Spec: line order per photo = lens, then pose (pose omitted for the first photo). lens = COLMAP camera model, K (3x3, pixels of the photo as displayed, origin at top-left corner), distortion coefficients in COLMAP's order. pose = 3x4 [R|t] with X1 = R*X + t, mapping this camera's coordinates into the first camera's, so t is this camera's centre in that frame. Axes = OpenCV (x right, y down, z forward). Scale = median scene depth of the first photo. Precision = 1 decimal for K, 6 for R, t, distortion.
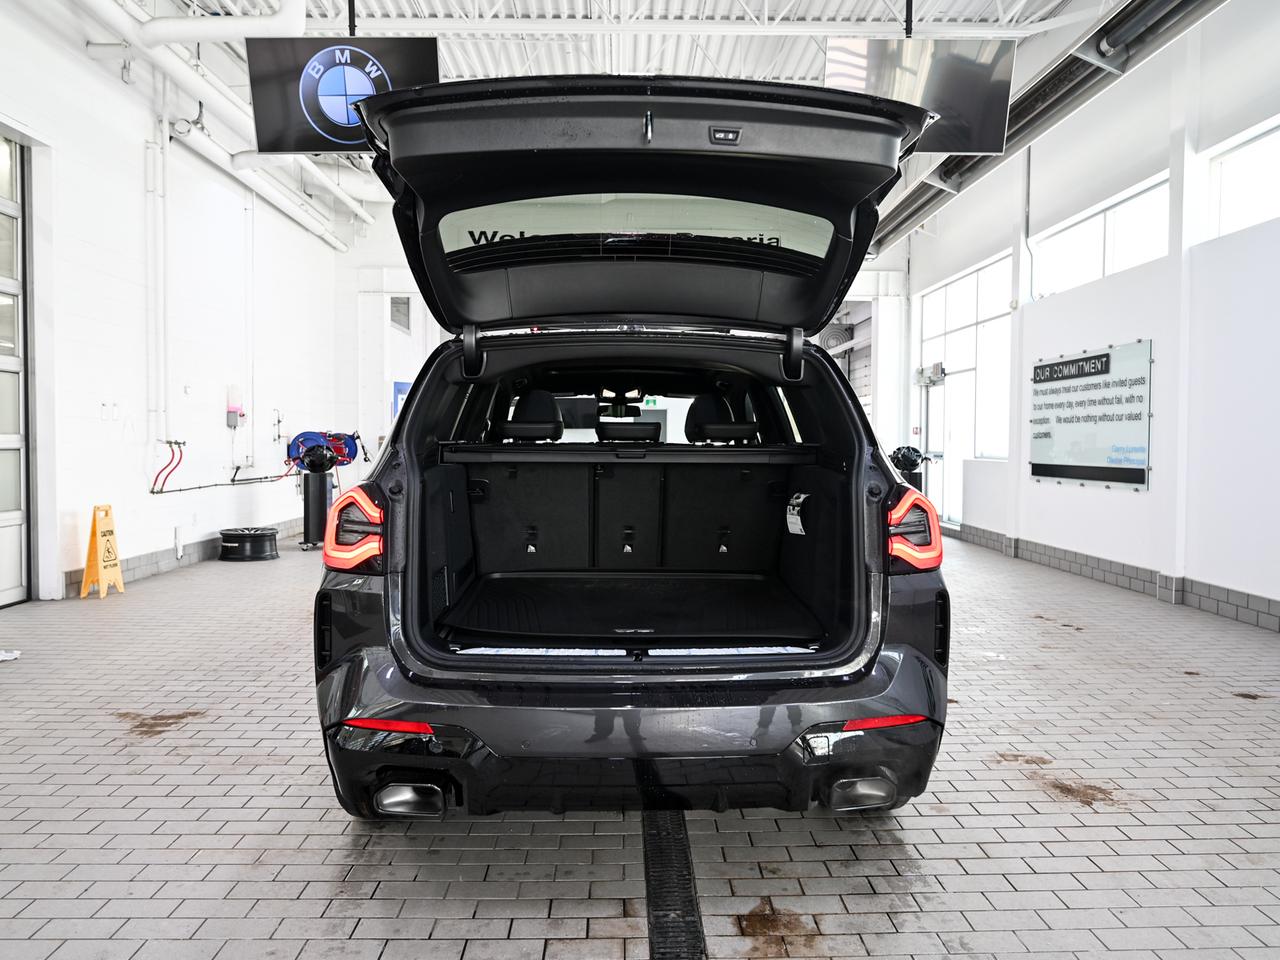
lens RADIAL K [[867.3, 0, 644.3], [0, 867.3, 490.8], [0, 0, 1]] dist [0.007953, 0.003524]
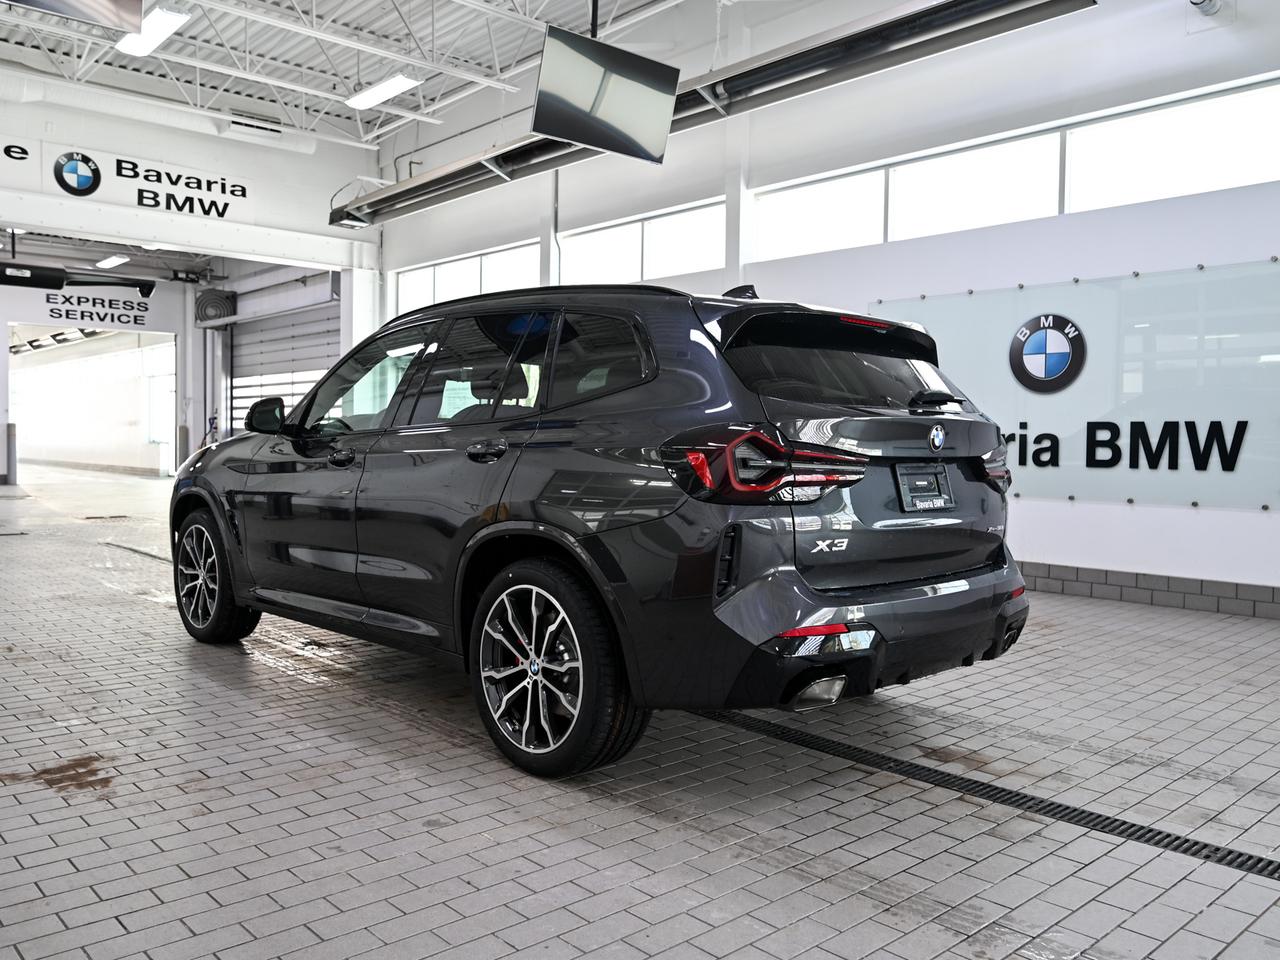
lens RADIAL K [[981.8, 0, 639.2], [0, 981.8, 470.3], [0, 0, 1]] dist [0.000564, 0.008029]
pose [[0.761567, -0.013546, 0.647945, -0.717873], [0.028366, 0.999520, -0.012444, 0.044731], [-0.647466, 0.027856, 0.761585, 0.094070]]
